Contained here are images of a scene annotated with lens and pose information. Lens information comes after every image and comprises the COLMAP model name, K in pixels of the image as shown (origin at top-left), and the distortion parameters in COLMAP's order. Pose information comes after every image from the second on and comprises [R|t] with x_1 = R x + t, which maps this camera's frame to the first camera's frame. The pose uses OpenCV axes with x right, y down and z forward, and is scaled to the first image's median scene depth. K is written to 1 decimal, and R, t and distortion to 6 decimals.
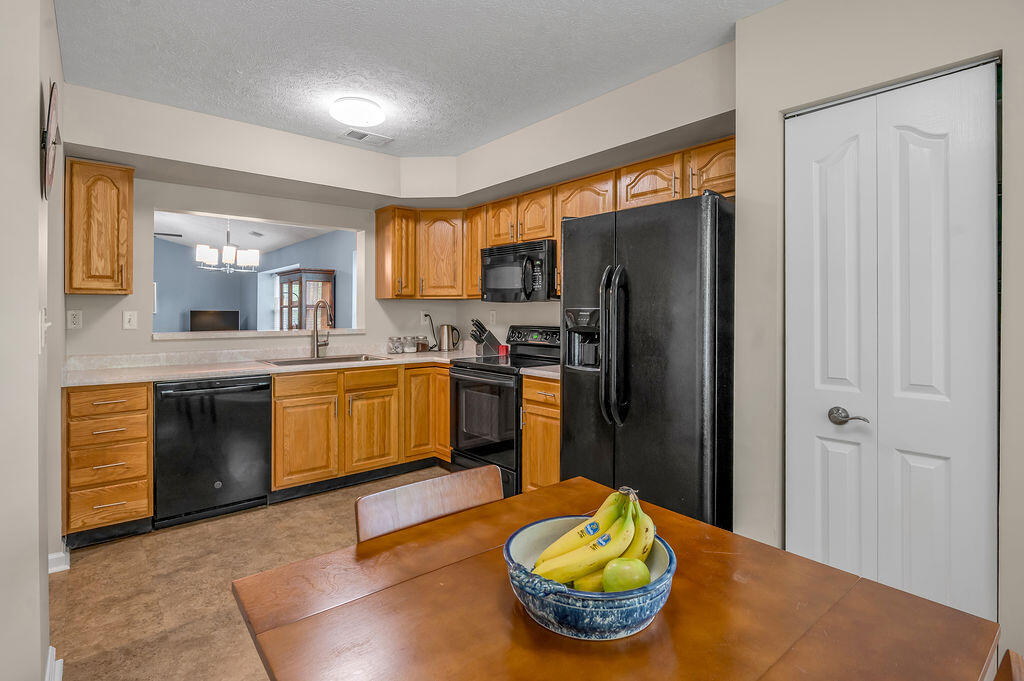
lens RADIAL K [[516.3, 0, 511.2], [0, 516.3, 311.4], [0, 0, 1]] dist [0.028569, 0.000093]
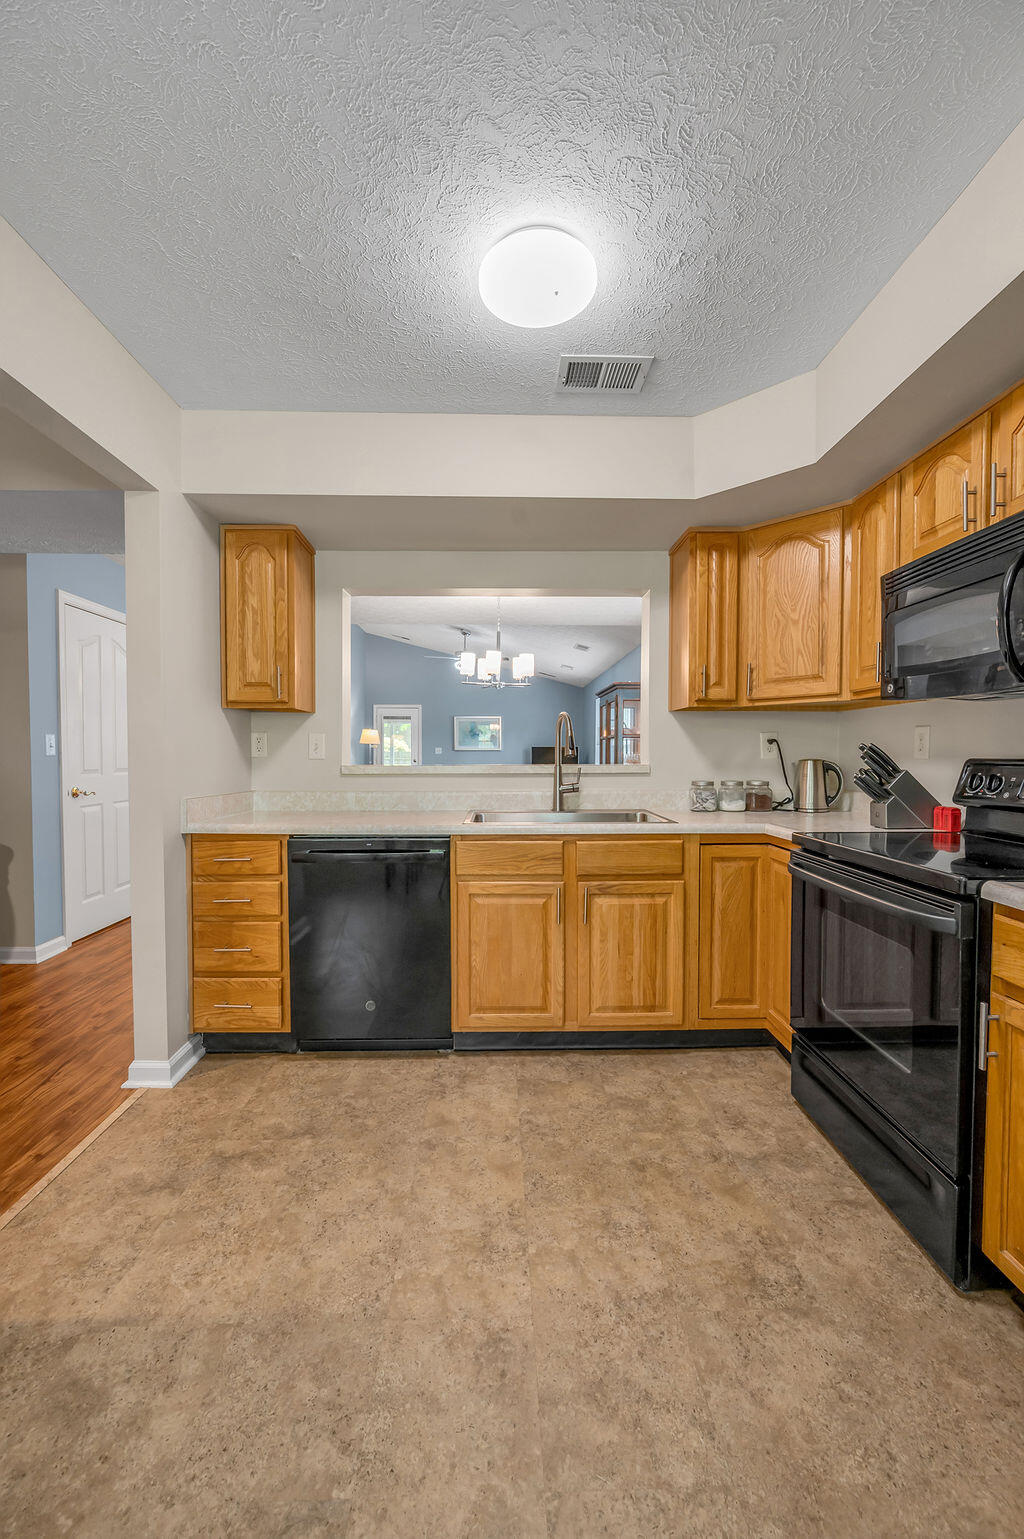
lens RADIAL K [[611.9, 0, 512.0], [0, 611.9, 769.5], [0, 0, 1]] dist [-0.001514, -0.000052]
pose [[0.779883, 0.014559, -0.625756, 0.021854], [0.002131, 0.999662, 0.025915, 0.024118], [0.625922, -0.021544, 0.779588, 0.437113]]
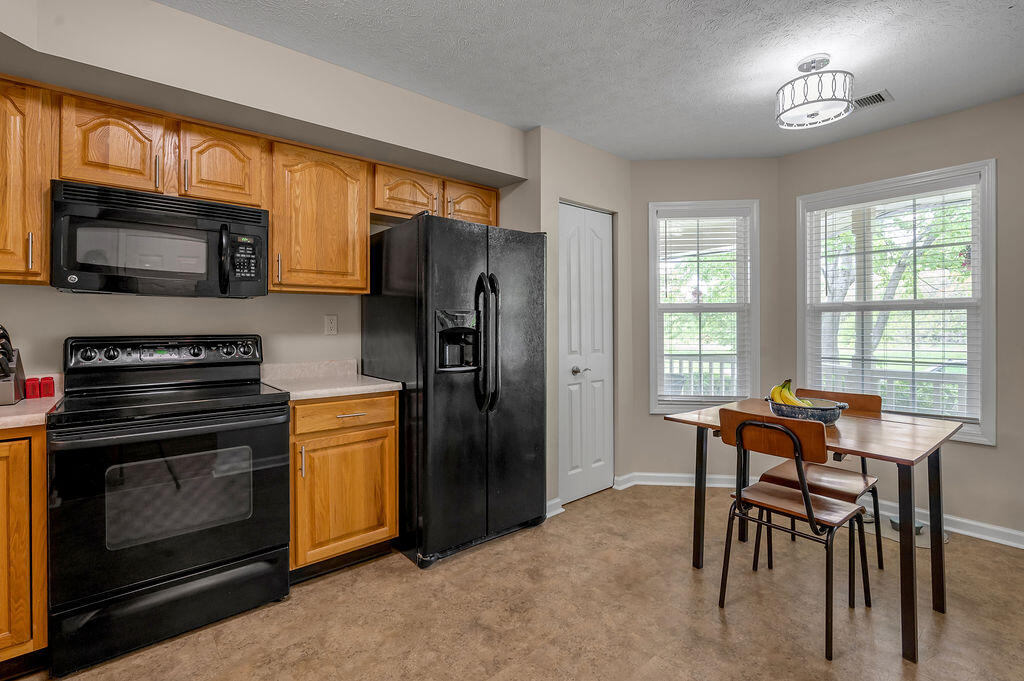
lens RADIAL K [[464.2, 0, 512.4], [0, 464.2, 326.6], [0, 0, 1]] dist [0.000931, 0.000160]
pose [[0.005802, -0.003661, 0.999976, -0.516726], [0.002286, 0.999991, 0.003648, 0.017148], [-0.999981, 0.002265, 0.005810, 0.596850]]
